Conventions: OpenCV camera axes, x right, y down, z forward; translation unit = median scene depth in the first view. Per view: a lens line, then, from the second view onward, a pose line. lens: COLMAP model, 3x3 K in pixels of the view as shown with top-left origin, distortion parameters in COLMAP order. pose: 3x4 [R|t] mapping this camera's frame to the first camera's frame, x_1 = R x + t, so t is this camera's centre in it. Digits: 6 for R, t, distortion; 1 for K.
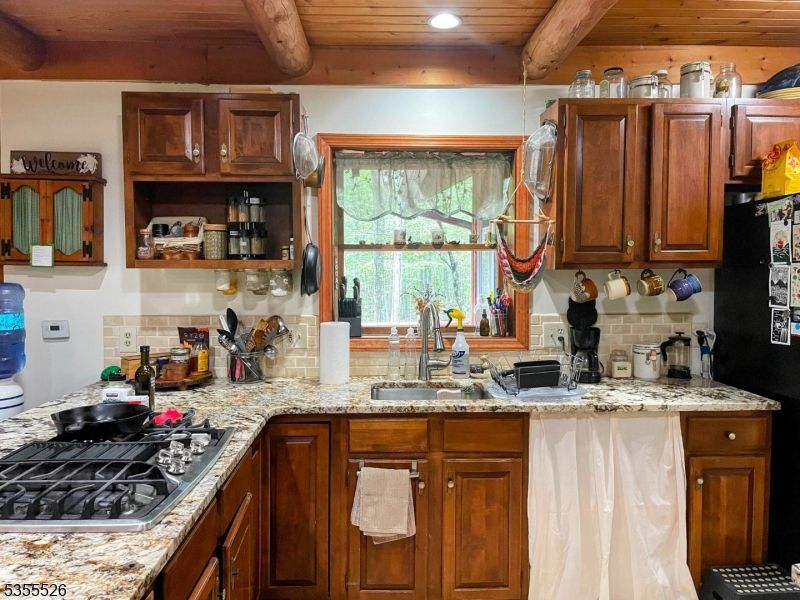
lens RADIAL K [[597.3, 0, 403.0], [0, 597.3, 295.0], [0, 0, 1]] dist [0.047827, -0.001694]
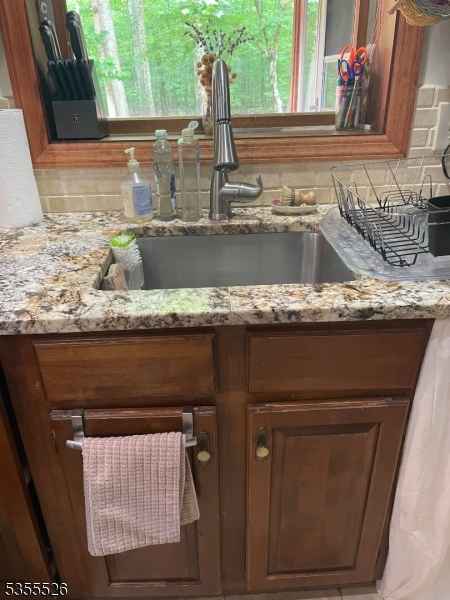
lens RADIAL K [[452.7, 0, 221.4], [0, 452.7, 298.9], [0, 0, 1]] dist [0.047798, -0.000271]
pose [[0.999724, -0.014013, -0.018830, 0.051064], [0.020485, 0.912526, 0.408505, 0.041205], [0.011458, -0.408778, 0.912562, 0.659534]]
